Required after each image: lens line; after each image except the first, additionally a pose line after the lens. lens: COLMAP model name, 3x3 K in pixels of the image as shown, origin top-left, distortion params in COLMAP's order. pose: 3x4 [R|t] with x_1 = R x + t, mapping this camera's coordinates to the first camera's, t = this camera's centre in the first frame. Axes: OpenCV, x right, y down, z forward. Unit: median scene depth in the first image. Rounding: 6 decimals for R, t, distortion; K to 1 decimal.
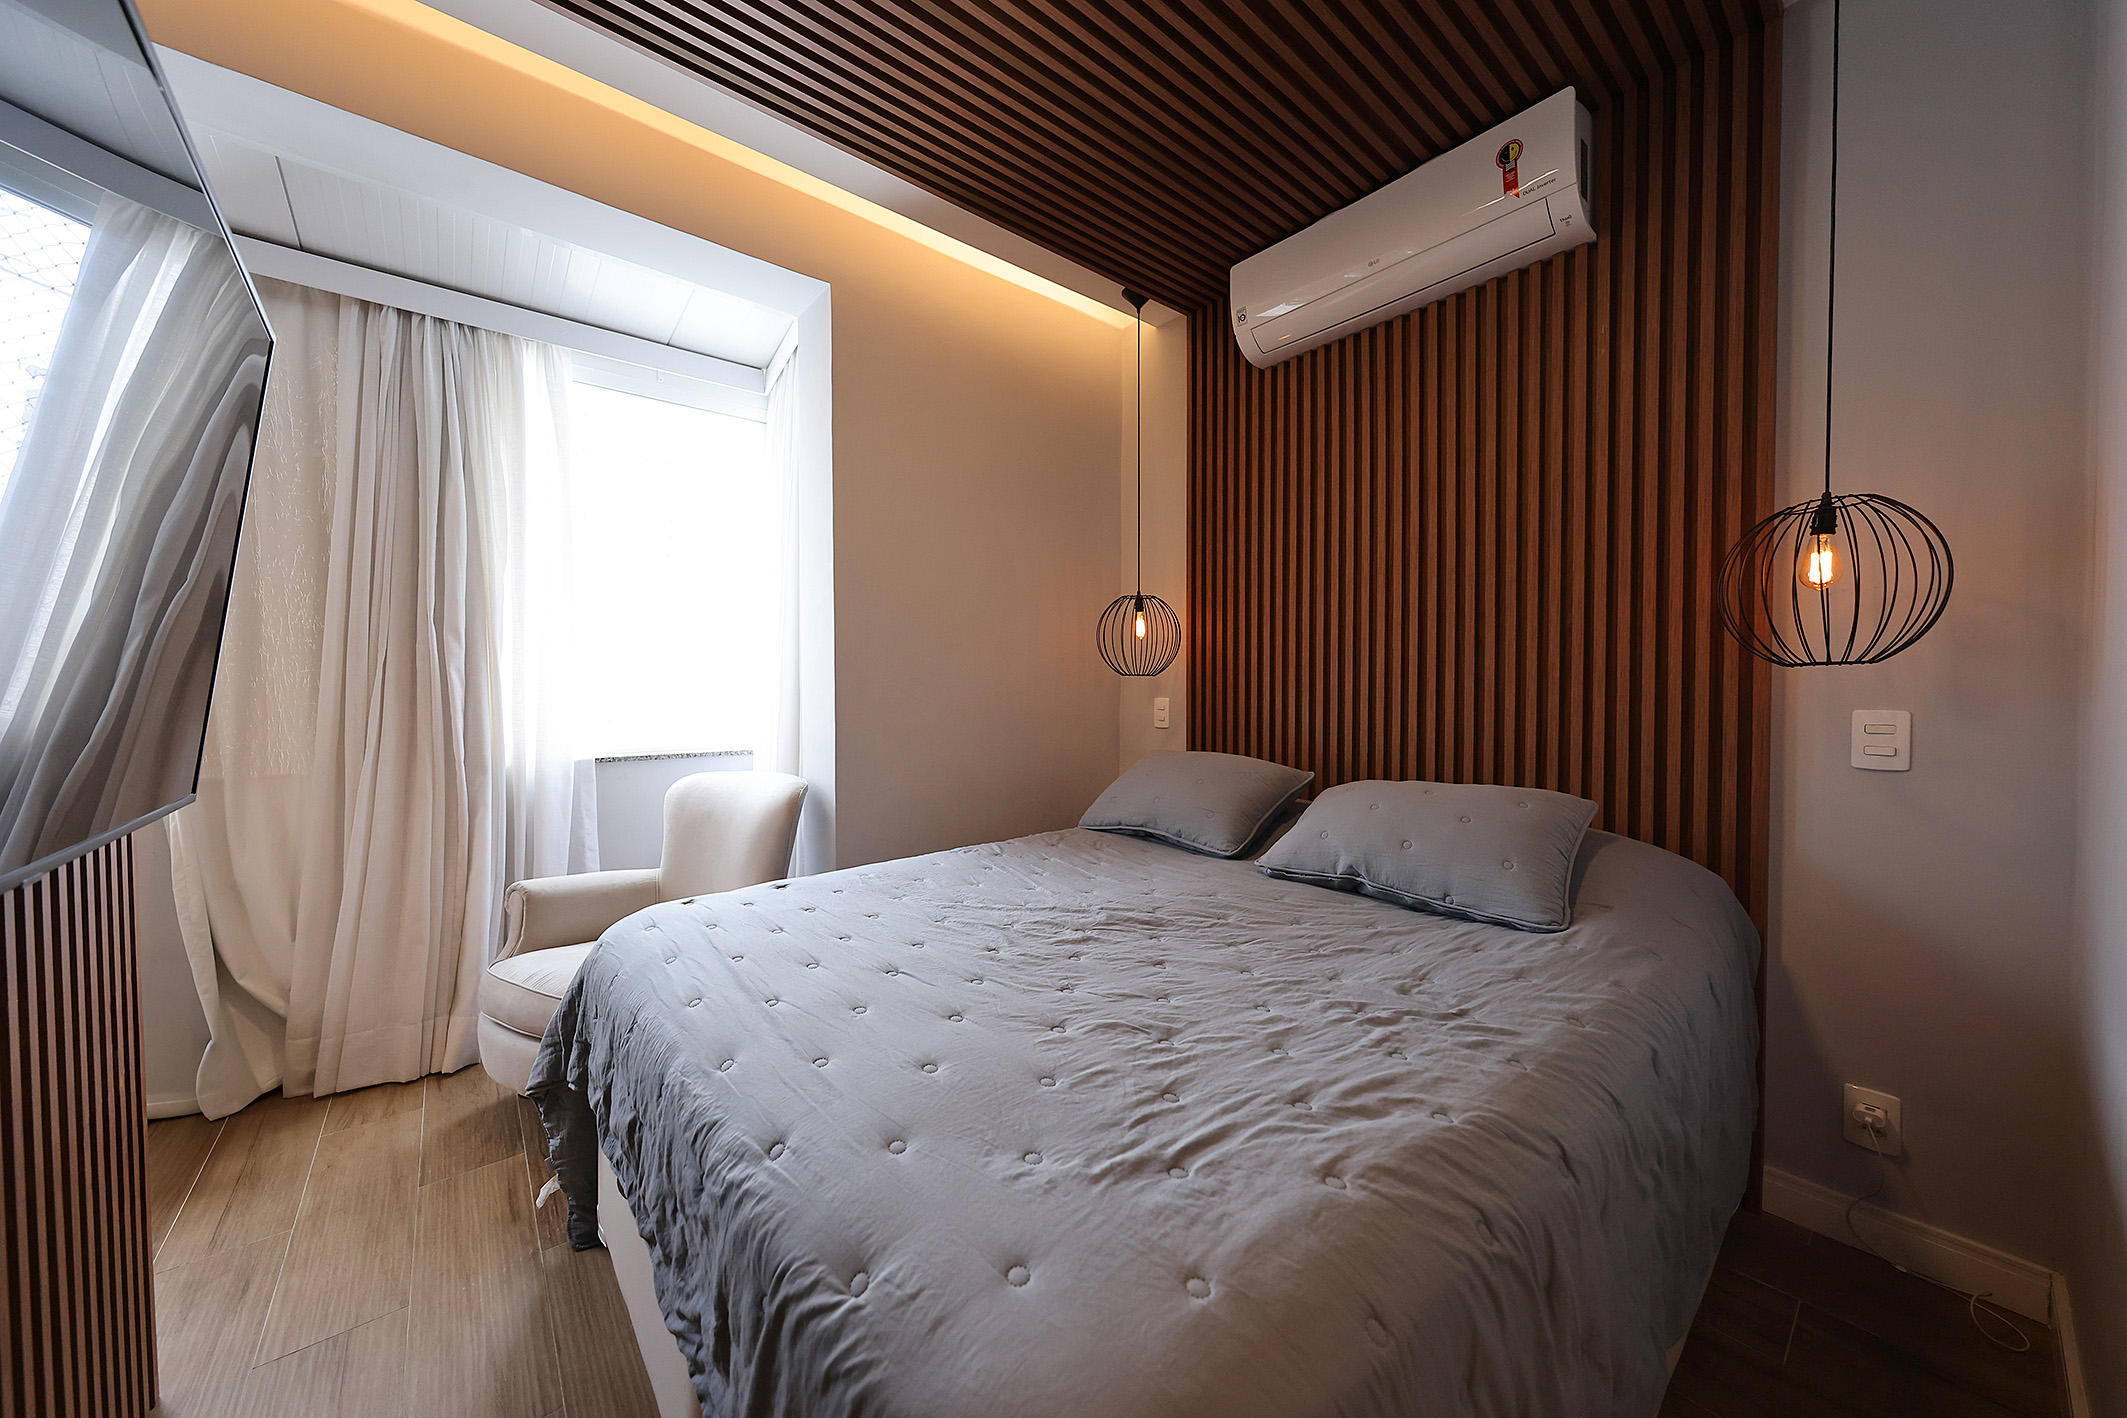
lens RADIAL K [[737.7, 0, 1064.5], [0, 737.7, 703.9], [0, 0, 1]] dist [0.000557, 0.000014]
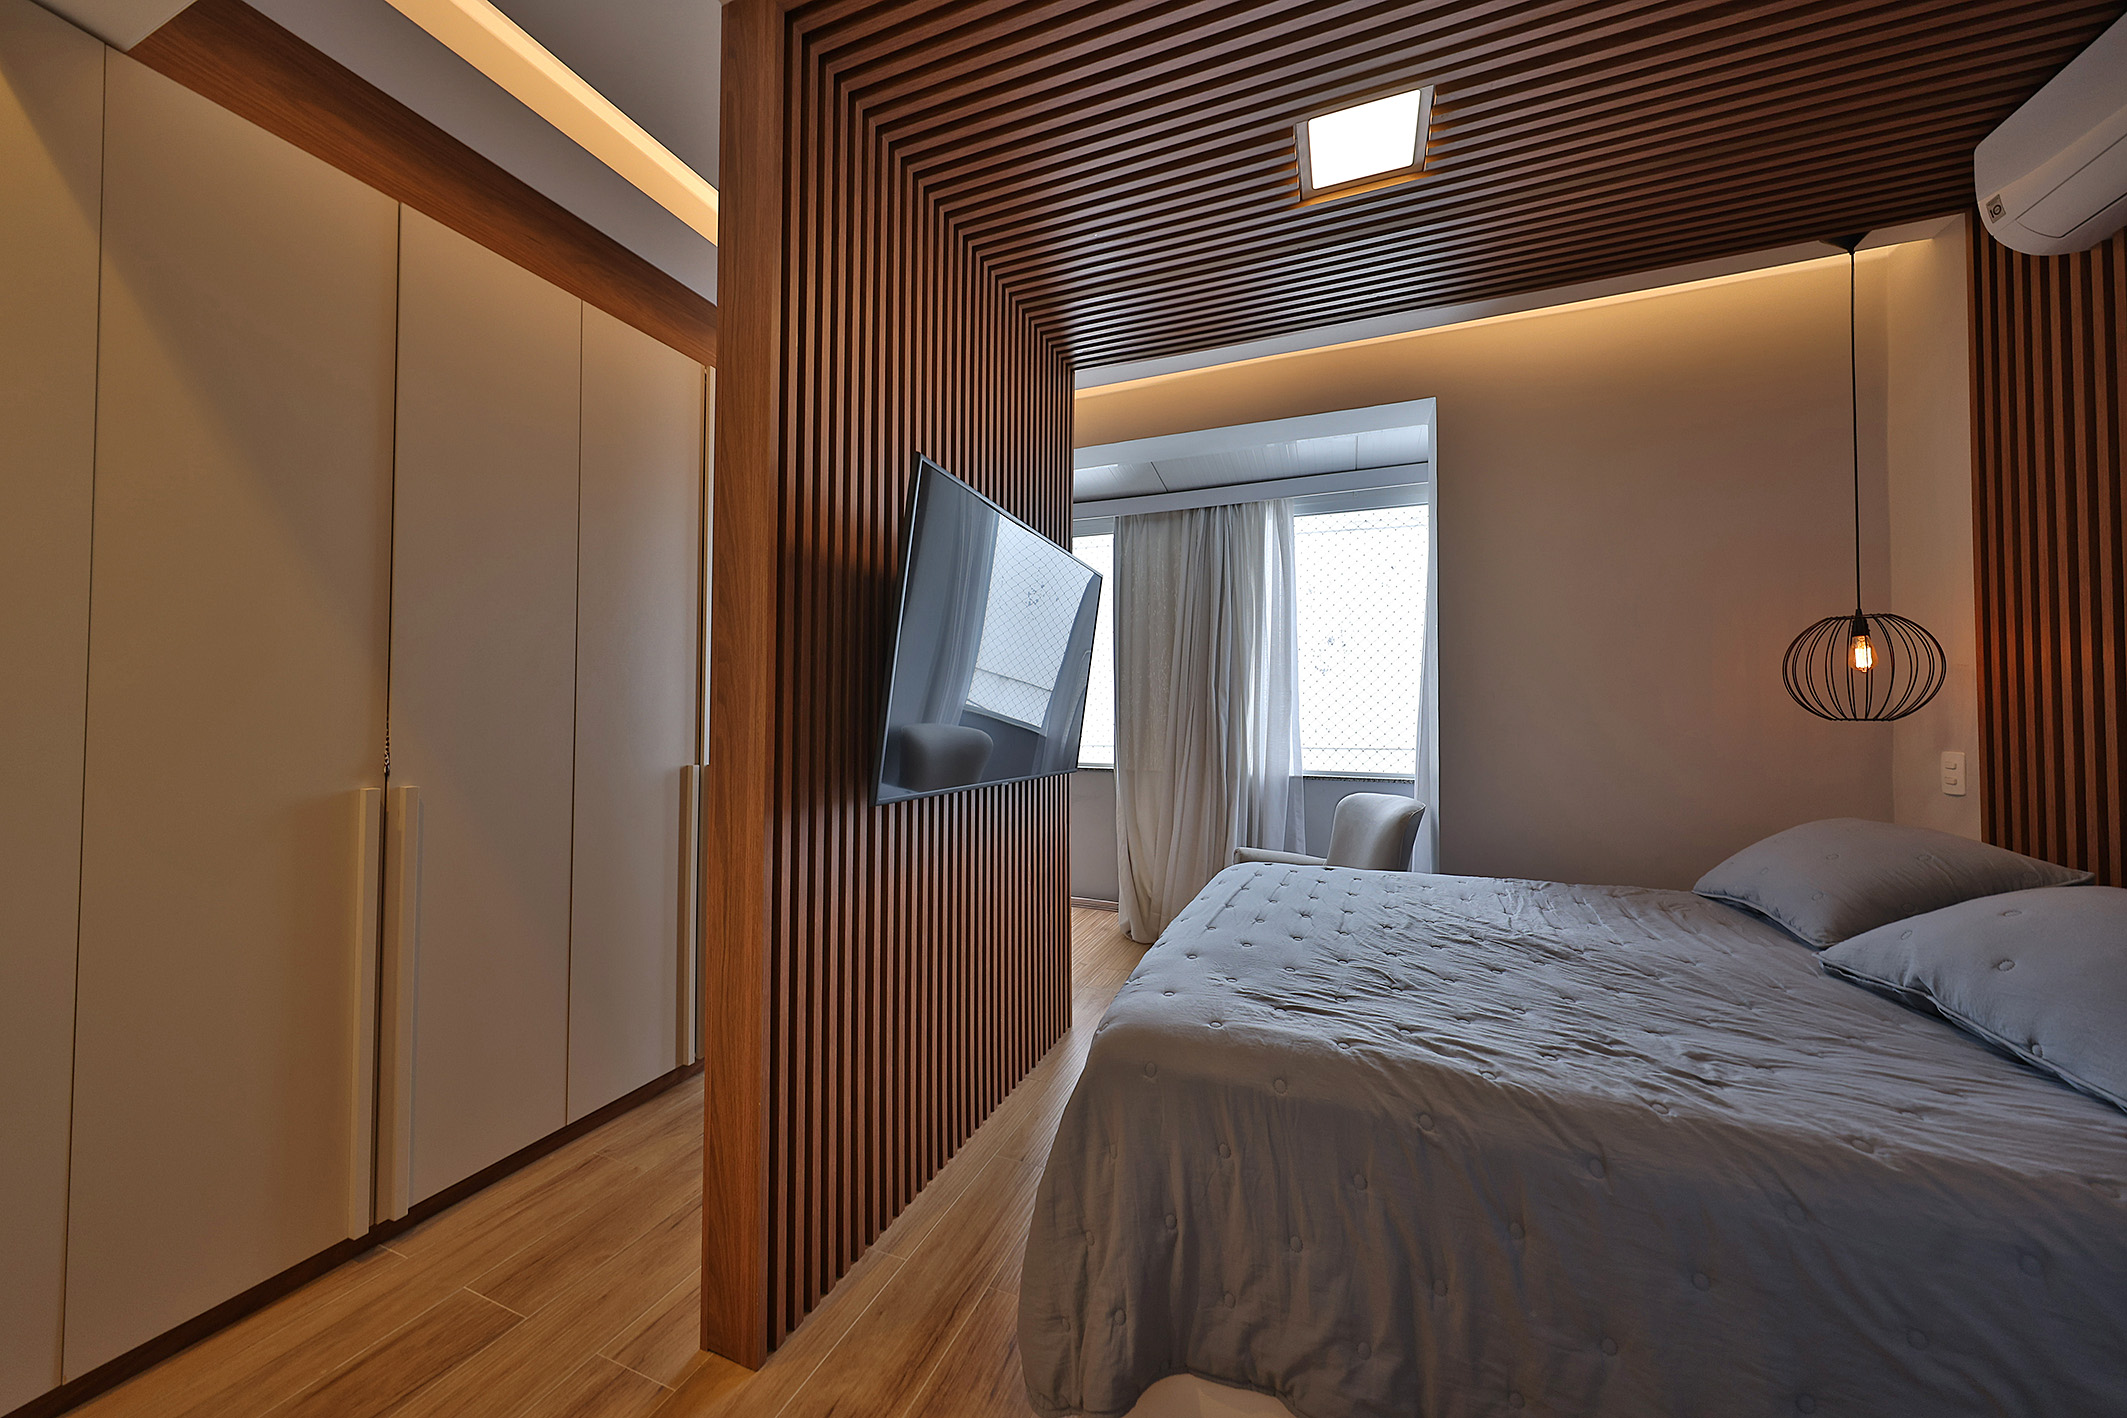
lens RADIAL K [[735.9, 0, 1061.0], [0, 735.9, 701.6], [0, 0, 1]] dist [0.001305, 0.000159]
pose [[0.472653, -0.015381, -0.881115, 0.728122], [-0.032958, 0.998840, -0.035116, -0.007231], [0.880632, 0.045637, 0.471597, -0.154611]]
